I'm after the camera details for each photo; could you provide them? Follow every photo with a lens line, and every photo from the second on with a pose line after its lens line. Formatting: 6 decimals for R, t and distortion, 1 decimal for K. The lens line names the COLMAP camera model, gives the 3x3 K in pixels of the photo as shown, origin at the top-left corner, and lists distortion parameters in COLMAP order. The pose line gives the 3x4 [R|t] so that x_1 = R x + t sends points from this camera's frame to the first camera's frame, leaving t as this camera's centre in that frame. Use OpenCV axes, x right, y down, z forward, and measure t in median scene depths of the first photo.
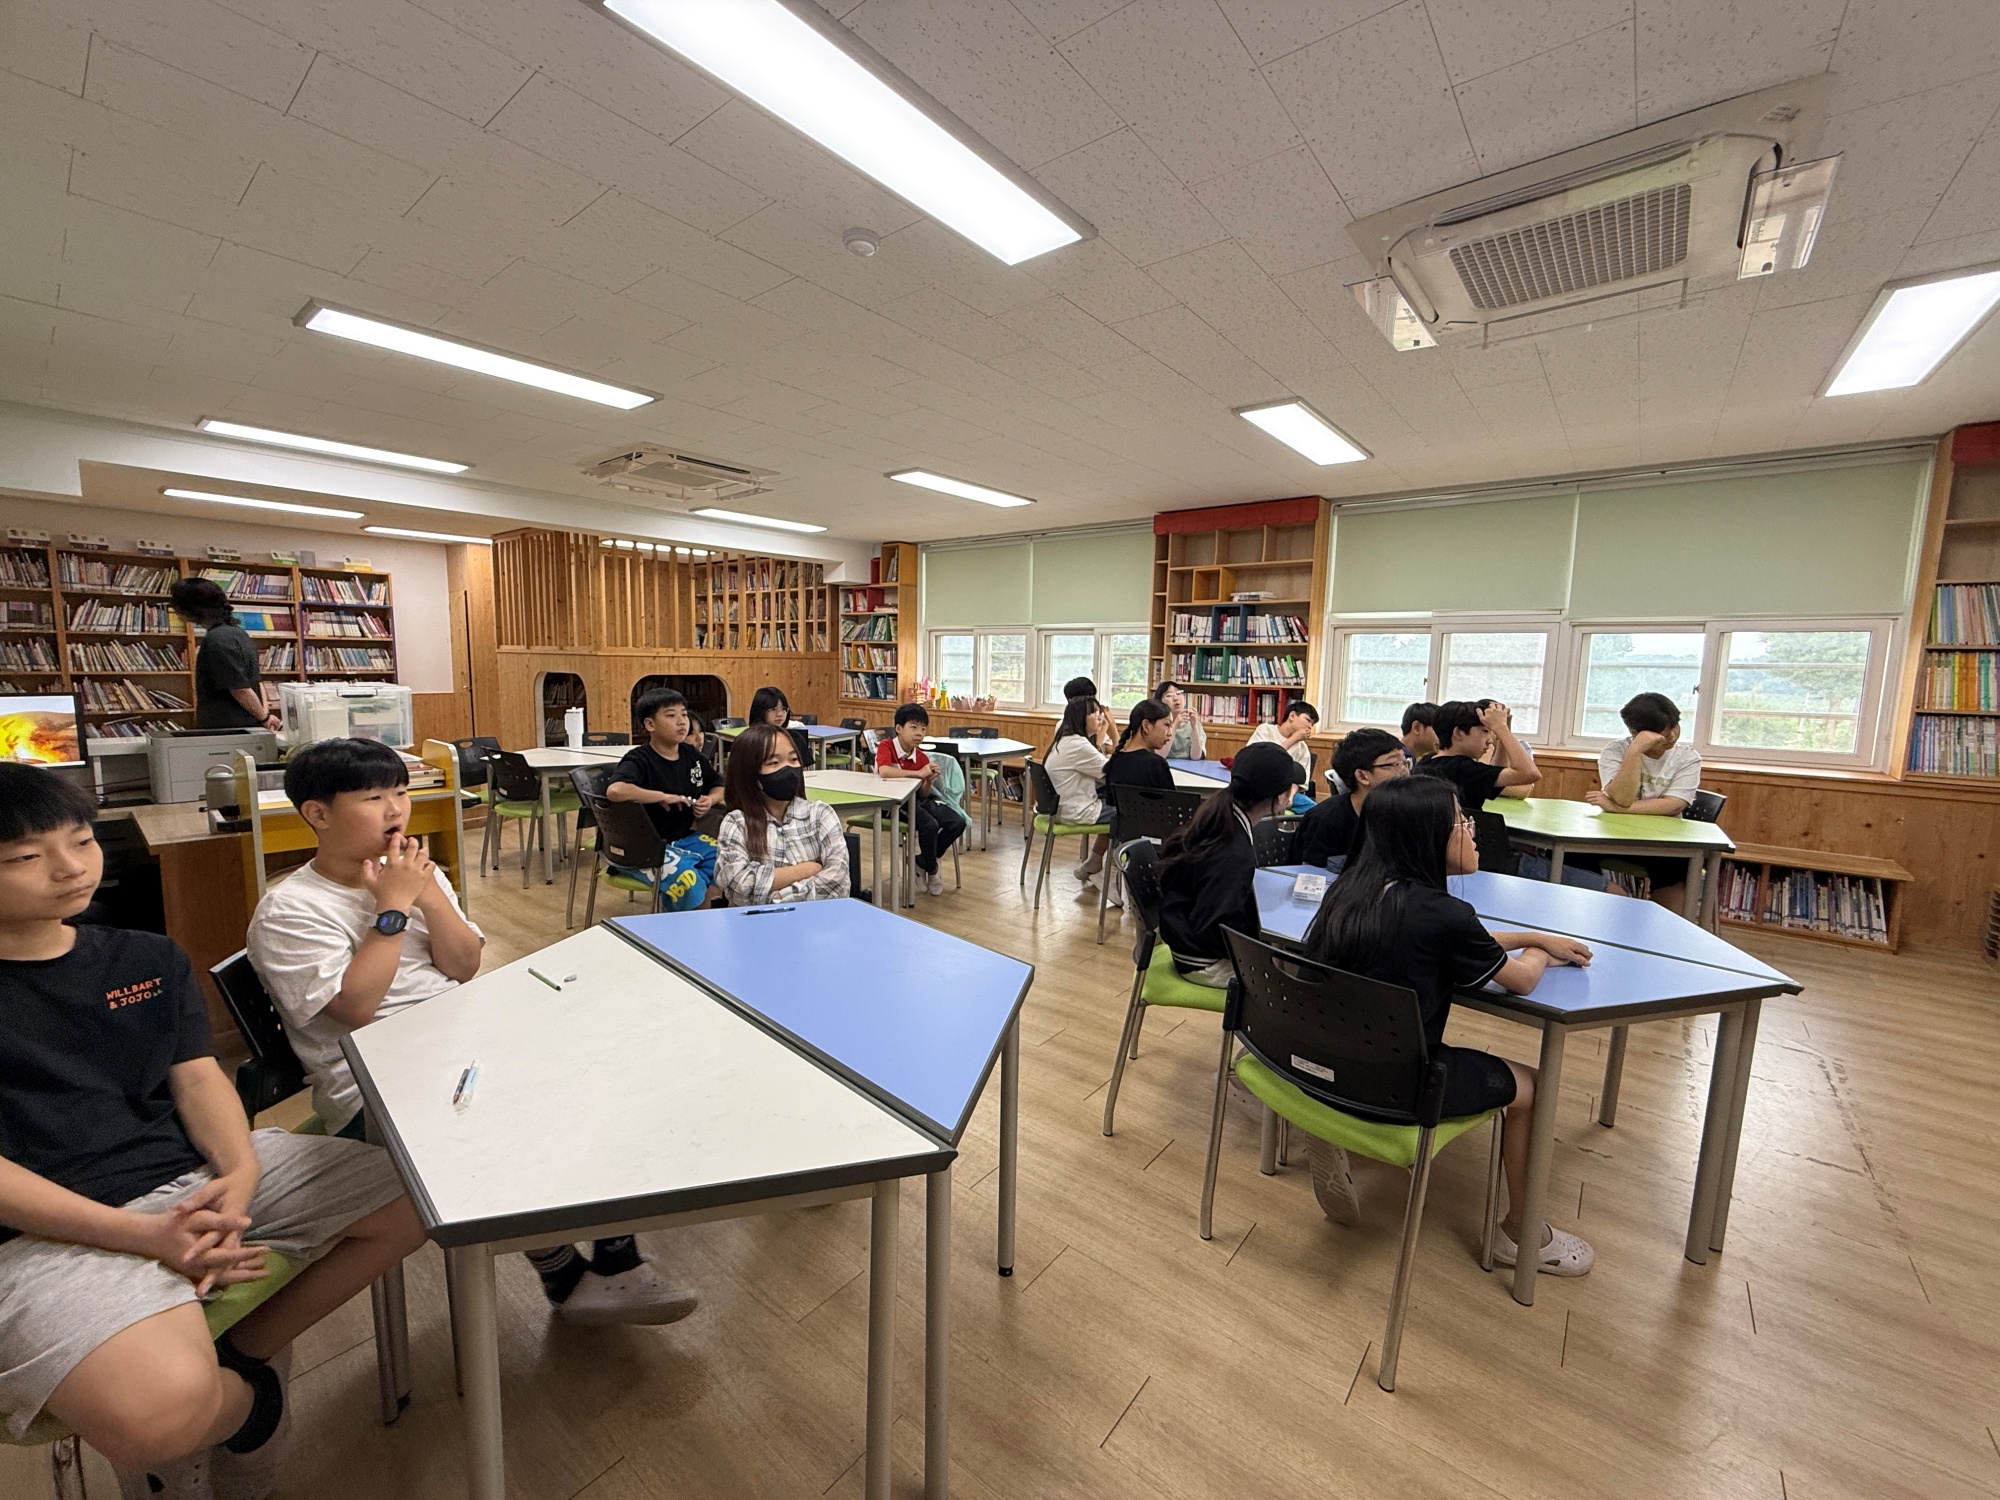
lens RADIAL K [[786.0, 0, 1000.0], [0, 786.0, 750.0], [0, 0, 1]] dist [-0.003362, -0.000099]
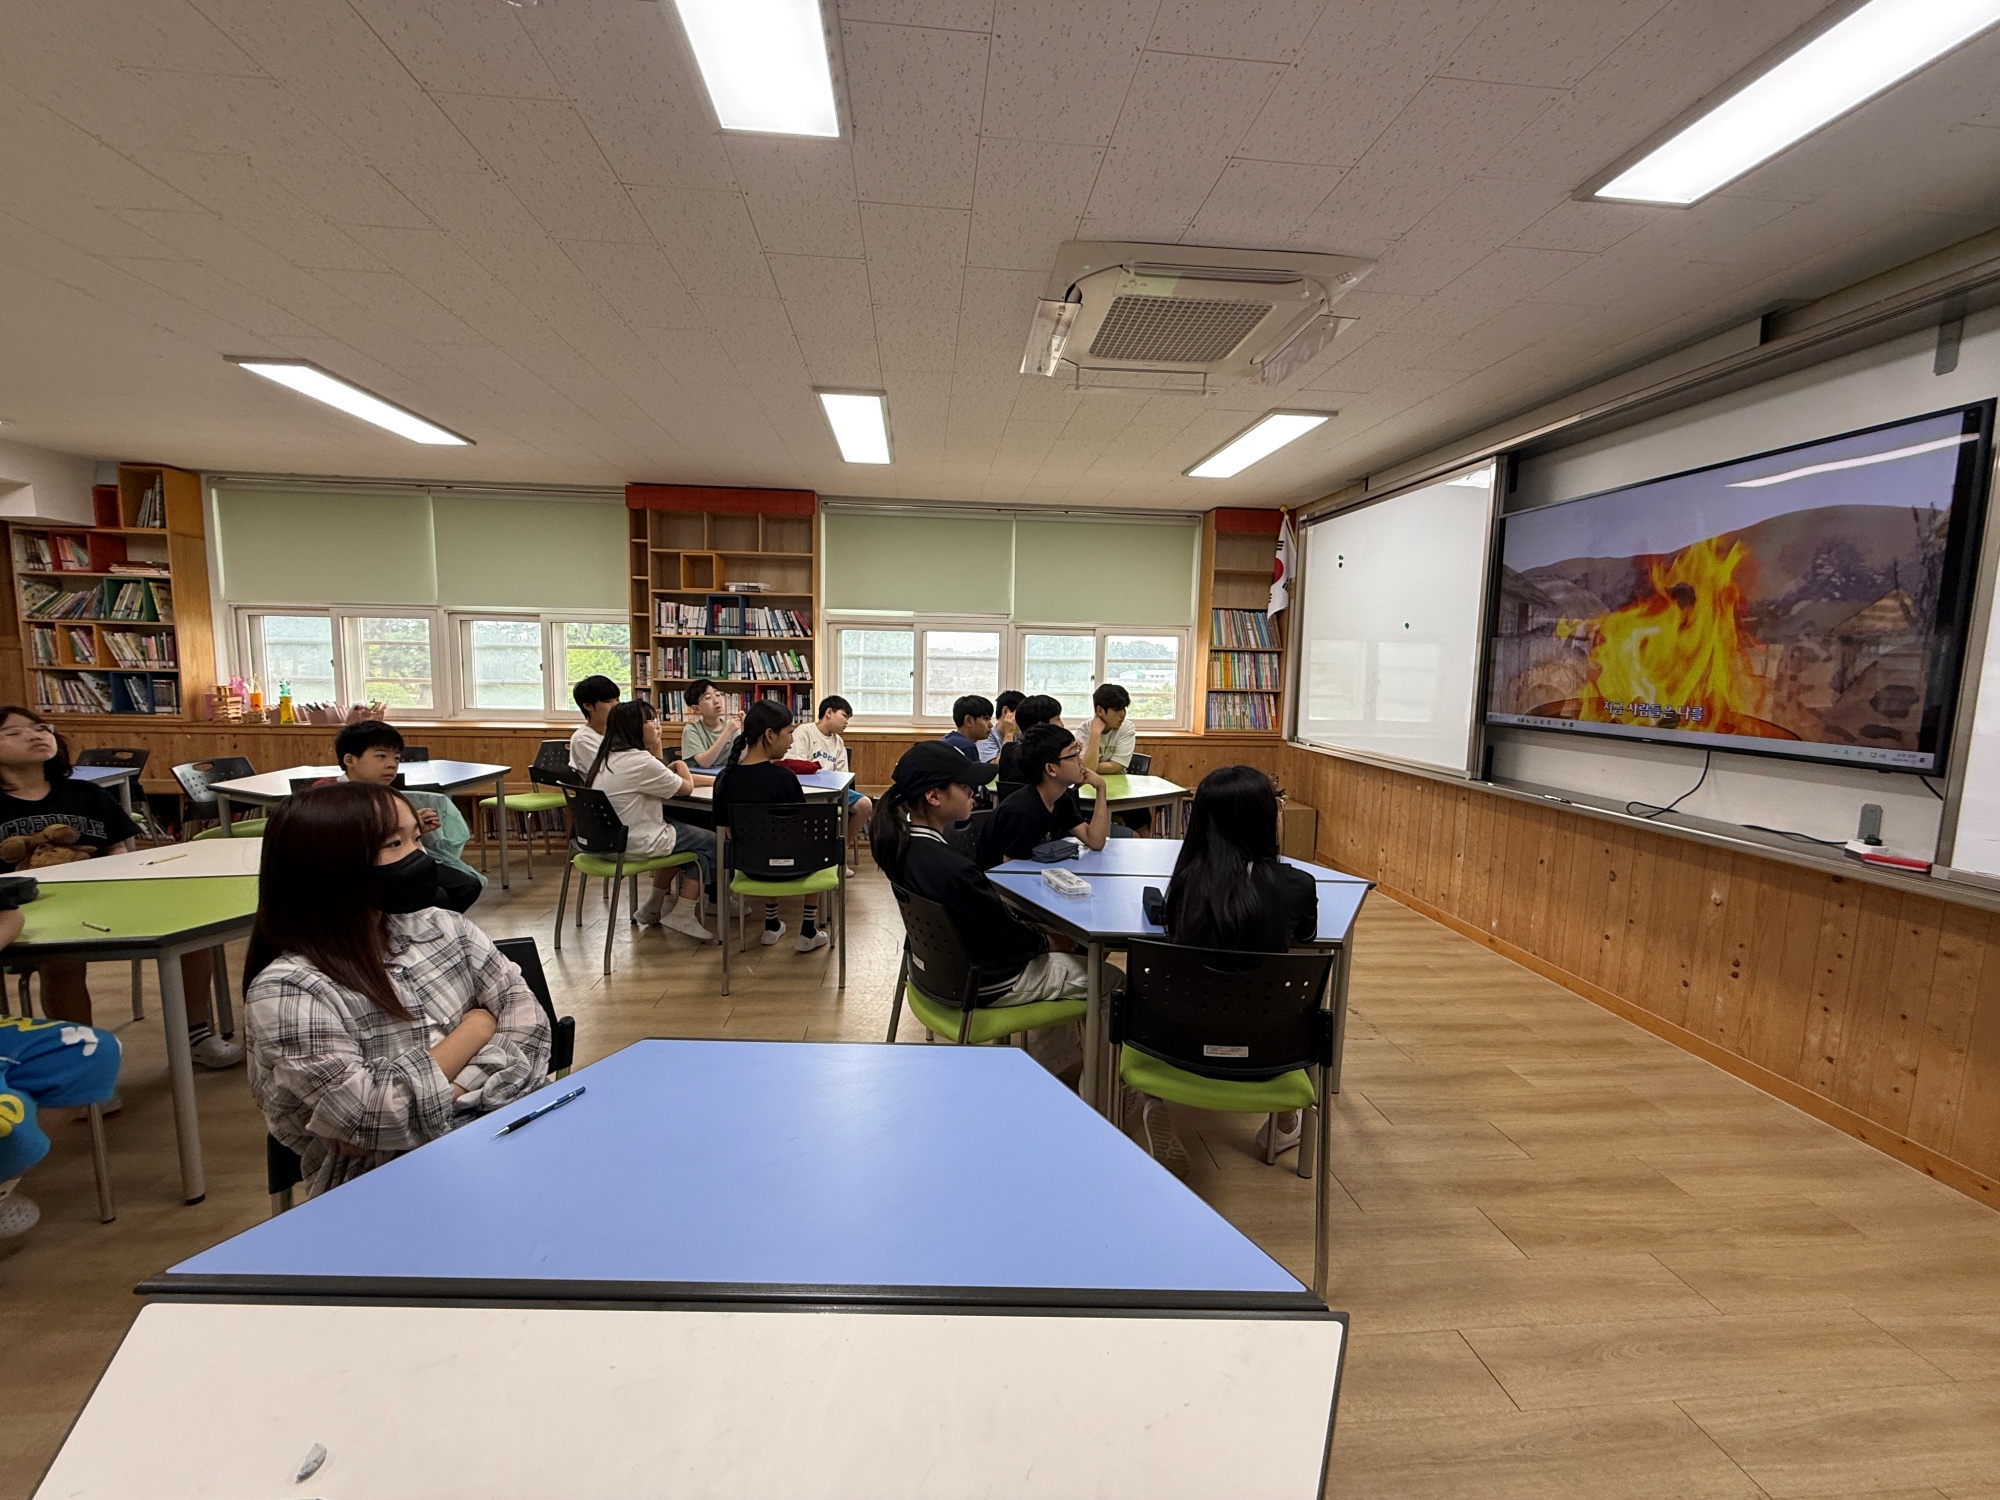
lens RADIAL K [[786.0, 0, 1000.0], [0, 786.0, 750.0], [0, 0, 1]] dist [-0.003362, -0.000099]
pose [[0.720247, -0.080406, 0.689042, -0.128039], [0.072671, 0.996540, 0.040327, -0.015867], [-0.689901, 0.021028, 0.723599, 0.107550]]
